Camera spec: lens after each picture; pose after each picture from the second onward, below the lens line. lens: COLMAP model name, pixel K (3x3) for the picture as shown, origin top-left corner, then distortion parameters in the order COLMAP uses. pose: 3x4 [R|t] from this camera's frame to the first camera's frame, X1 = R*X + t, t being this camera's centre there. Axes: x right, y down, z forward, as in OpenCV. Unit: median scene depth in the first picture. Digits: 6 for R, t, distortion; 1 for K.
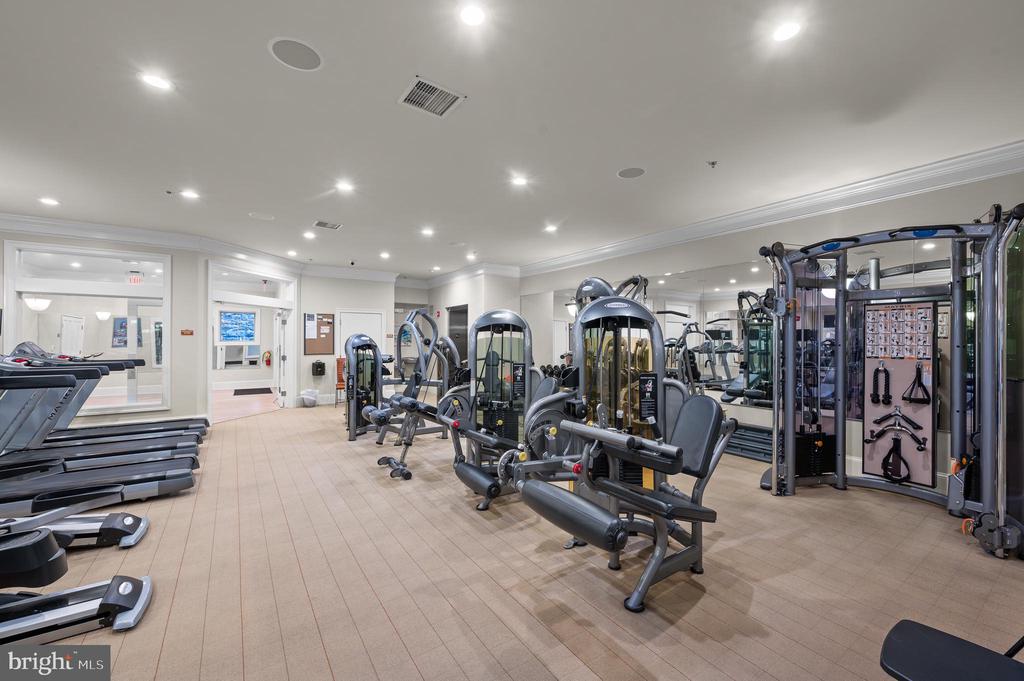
lens RADIAL K [[415.6, 0, 514.3], [0, 415.6, 340.8], [0, 0, 1]] dist [-0.001989, 0.000494]
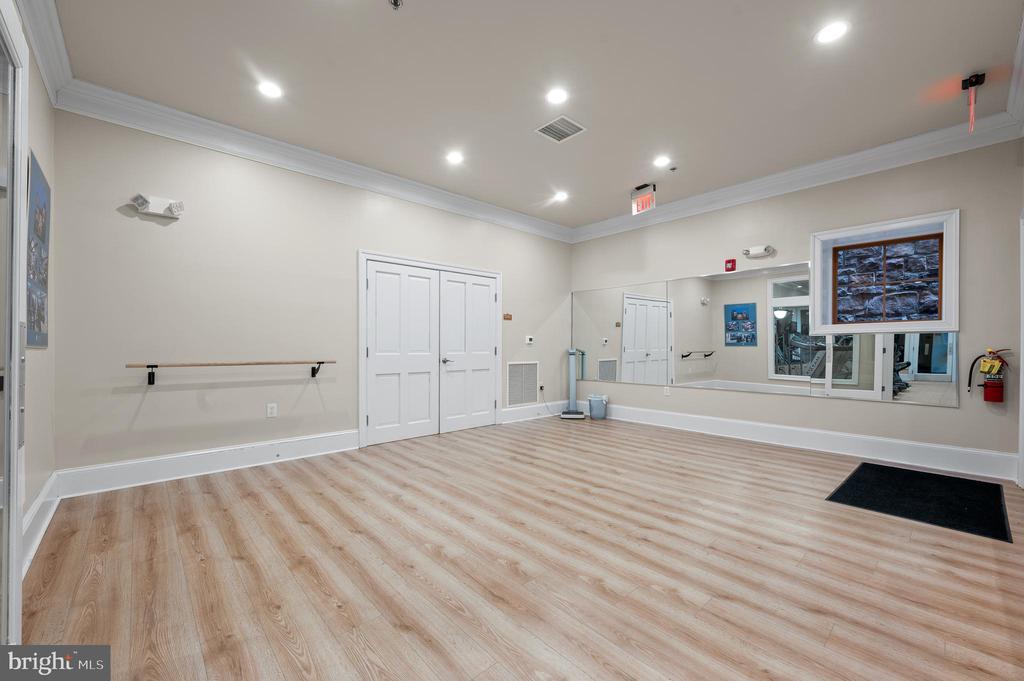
lens RADIAL K [[415.6, 0, 514.3], [0, 415.6, 344.0], [0, 0, 1]] dist [-0.001989, 0.000494]
pose [[0.145183, -0.004494, -0.989395, -0.347436], [-0.003569, 0.999981, -0.005066, 0.021673], [0.989398, 0.004266, 0.145164, 0.615395]]
